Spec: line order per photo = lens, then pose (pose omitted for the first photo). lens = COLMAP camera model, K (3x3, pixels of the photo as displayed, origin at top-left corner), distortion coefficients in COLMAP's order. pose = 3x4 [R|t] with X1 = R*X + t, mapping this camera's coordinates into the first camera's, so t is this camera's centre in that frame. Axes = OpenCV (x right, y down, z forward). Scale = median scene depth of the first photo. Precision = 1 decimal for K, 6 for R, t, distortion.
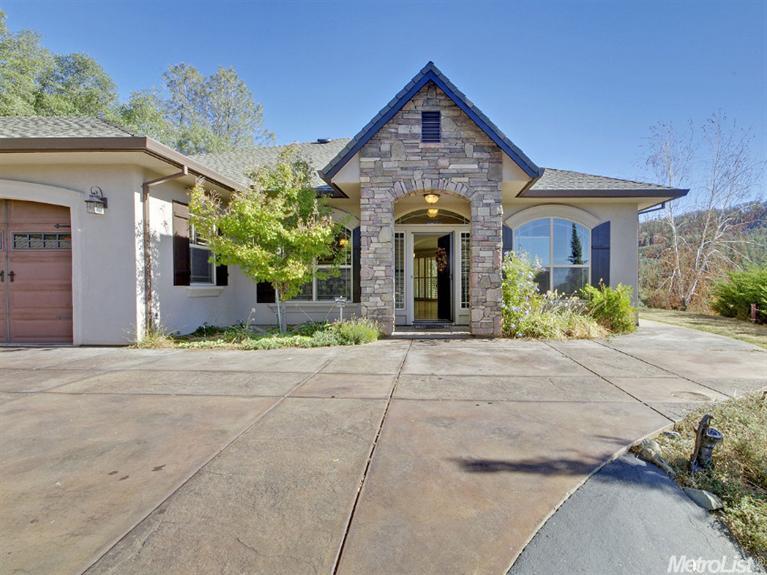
lens RADIAL K [[390.7, 0, 381.1], [0, 390.7, 281.2], [0, 0, 1]] dist [-0.004654, -0.000338]
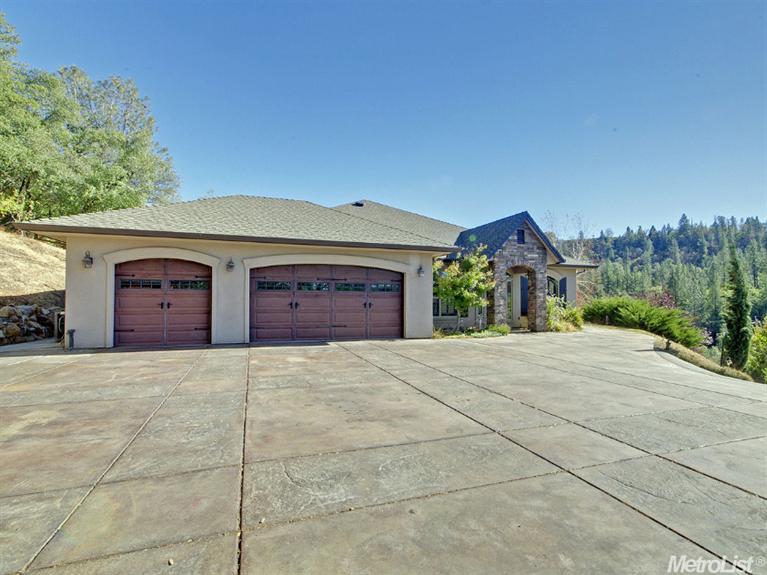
lens RADIAL K [[390.7, 0, 386.2], [0, 390.7, 292.9], [0, 0, 1]] dist [-0.004654, -0.000338]
pose [[0.936723, 0.007409, 0.349993, -1.359177], [0.003703, 0.999510, -0.031067, -0.012307], [-0.350051, 0.030397, 0.936237, -0.795550]]
